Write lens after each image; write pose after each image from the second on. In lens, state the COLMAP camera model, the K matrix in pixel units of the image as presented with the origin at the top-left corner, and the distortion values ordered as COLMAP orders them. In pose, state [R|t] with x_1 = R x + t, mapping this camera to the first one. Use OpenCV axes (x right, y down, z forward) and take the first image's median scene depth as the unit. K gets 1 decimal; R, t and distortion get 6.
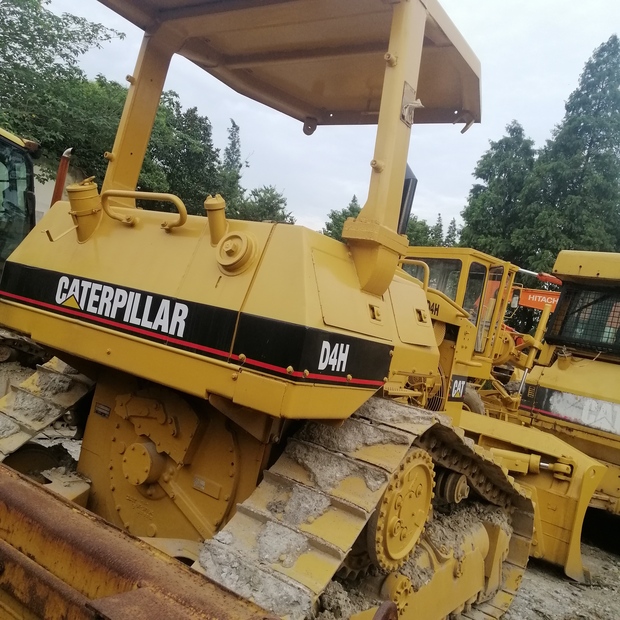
lens RADIAL K [[615.6, 0, 297.9], [0, 615.6, 310.5], [0, 0, 1]] dist [0.004547, 0.008624]
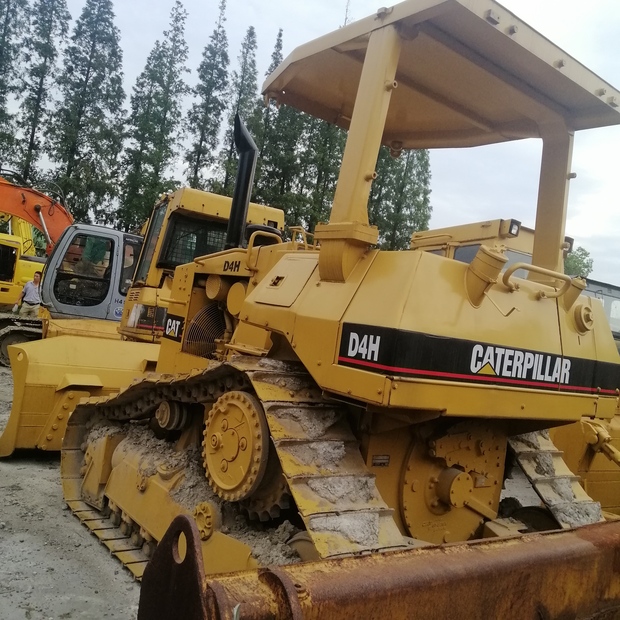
lens RADIAL K [[602.2, 0, 310.0], [0, 602.2, 310.0], [0, 0, 1]] dist [0.280947, -0.002130]
pose [[0.276780, -0.155562, 0.948258, -1.466396], [-0.108209, 0.975487, 0.191613, -0.286503], [-0.954821, -0.155644, 0.253162, 1.080086]]
